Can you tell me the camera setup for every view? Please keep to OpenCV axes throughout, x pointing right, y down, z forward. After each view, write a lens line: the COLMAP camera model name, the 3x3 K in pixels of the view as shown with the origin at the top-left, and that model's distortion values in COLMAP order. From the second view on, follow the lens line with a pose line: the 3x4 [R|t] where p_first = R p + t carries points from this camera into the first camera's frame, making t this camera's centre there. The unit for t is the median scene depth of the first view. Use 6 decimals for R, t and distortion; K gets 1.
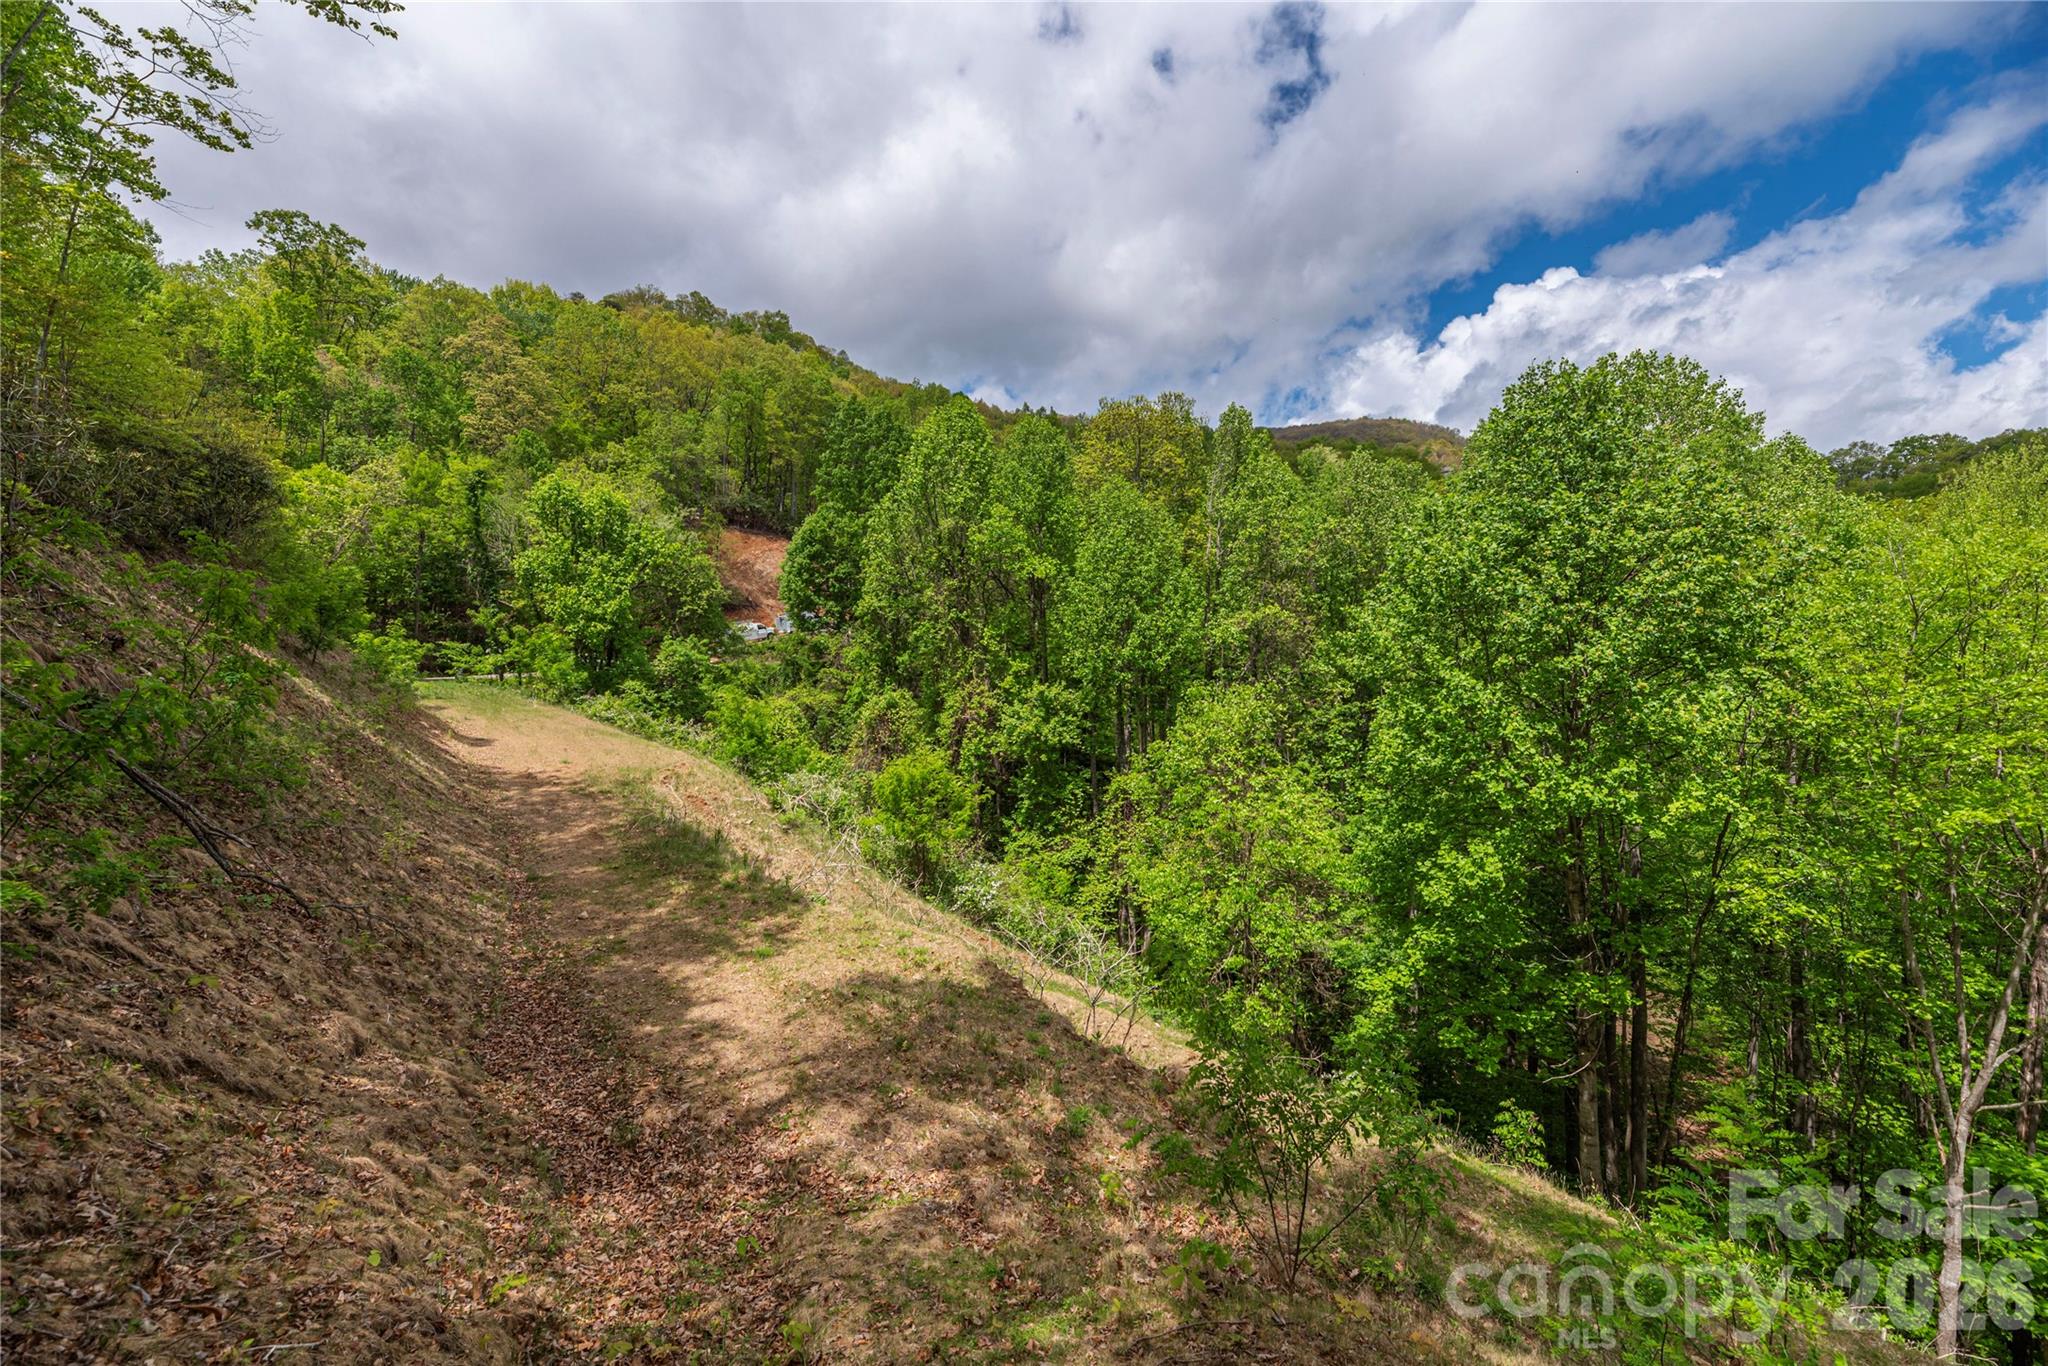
lens RADIAL K [[831.0, 0, 1022.9], [0, 831.0, 684.1], [0, 0, 1]] dist [-0.002650, -0.000332]
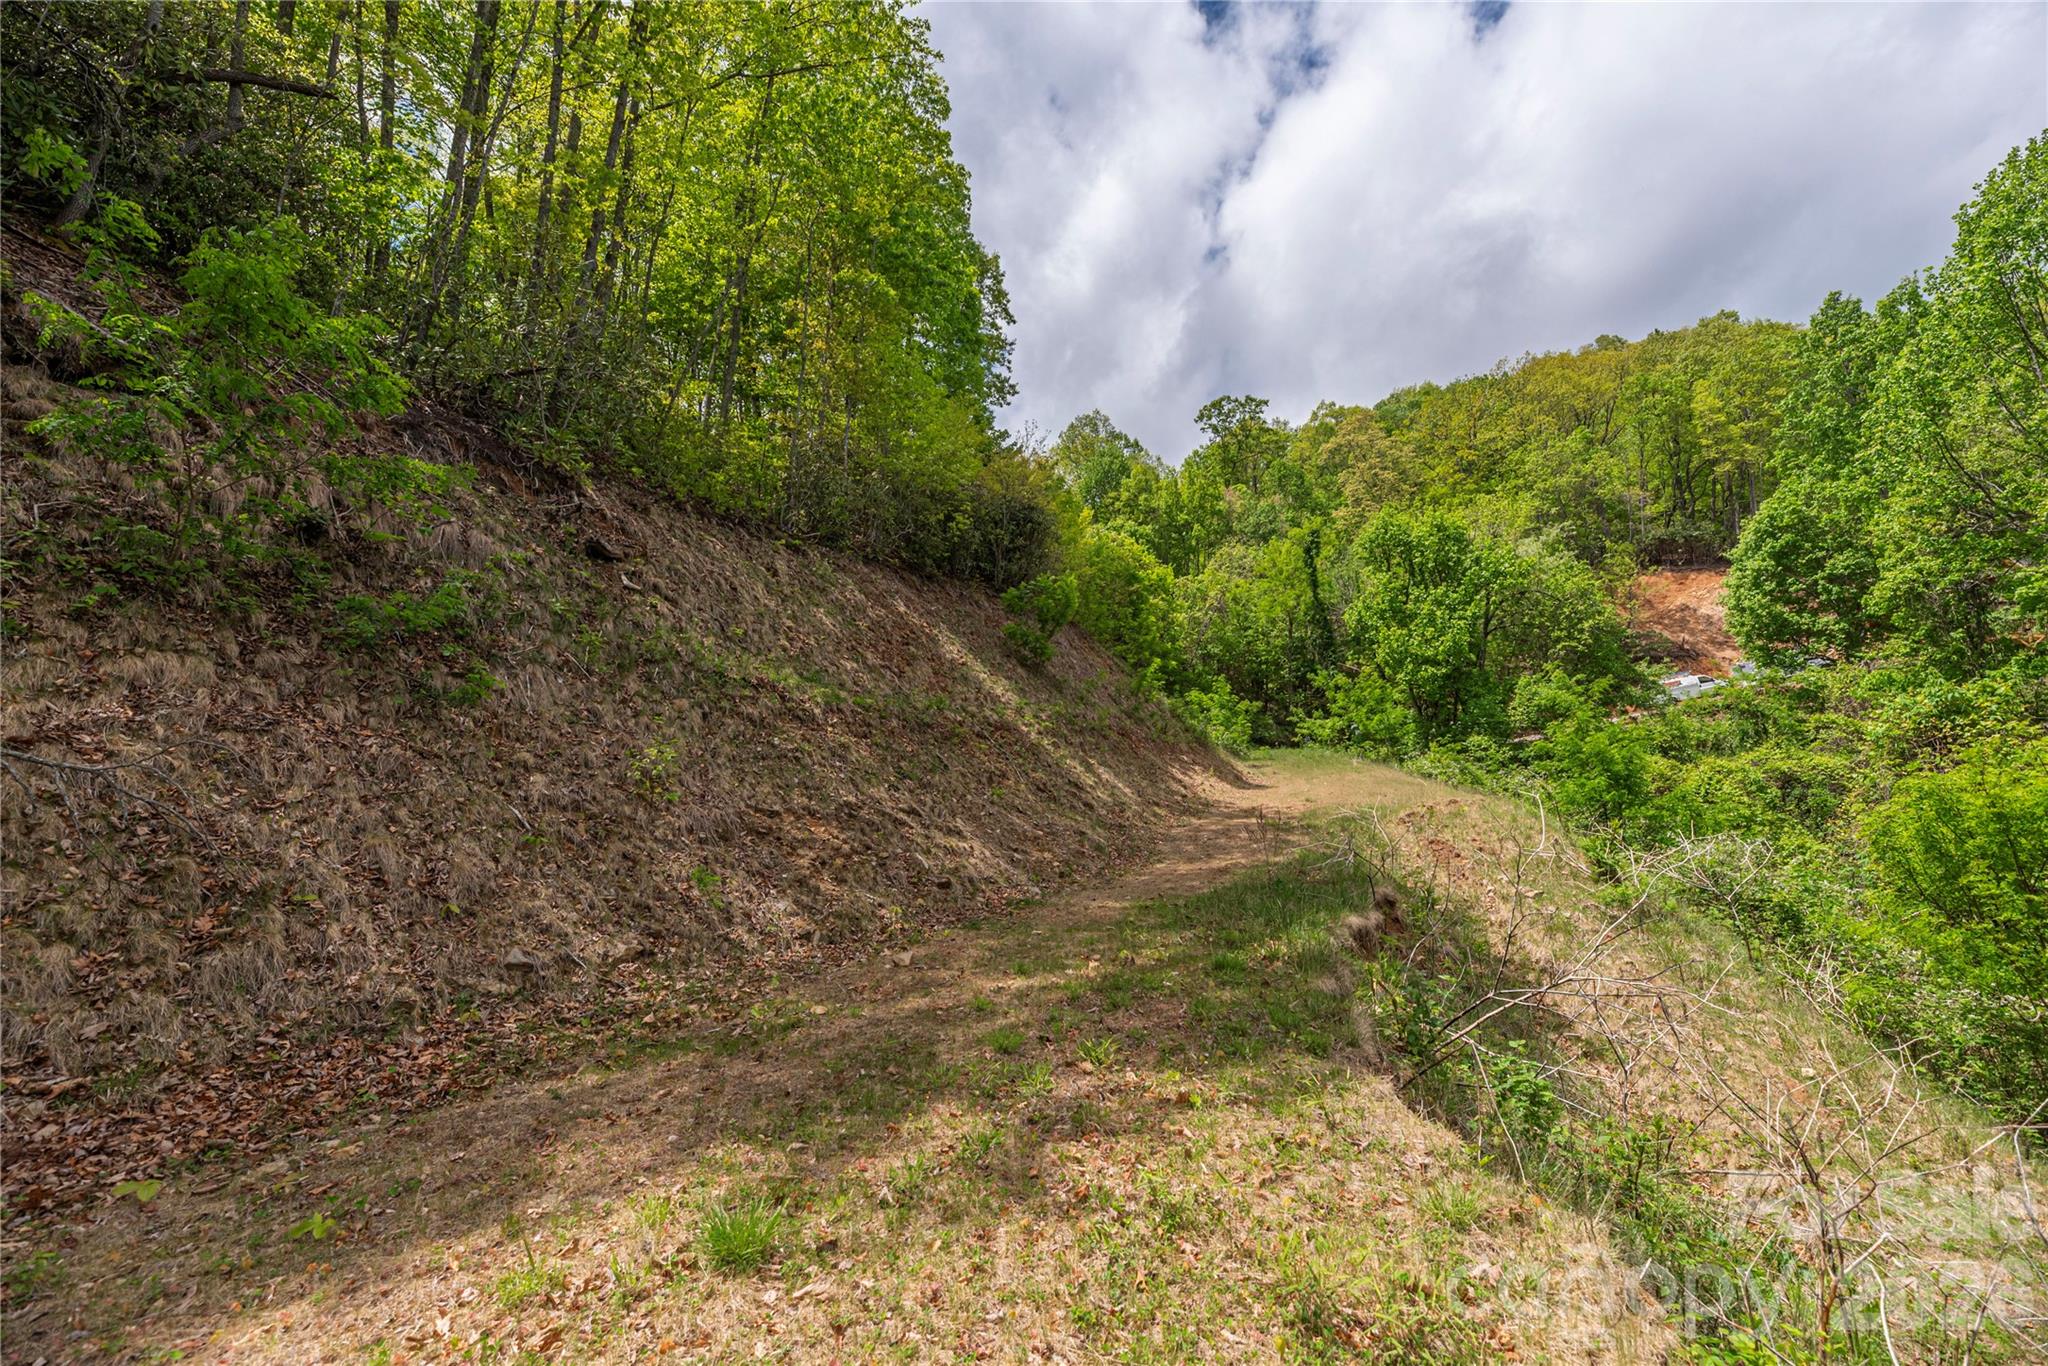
lens RADIAL K [[831.0, 0, 1026.3], [0, 831.0, 688.1], [0, 0, 1]] dist [-0.002650, -0.000332]
pose [[0.516471, -0.110220, -0.849181, -0.018931], [-0.003106, 0.991434, -0.130573, 0.045352], [0.856299, 0.070075, 0.511705, 0.194665]]
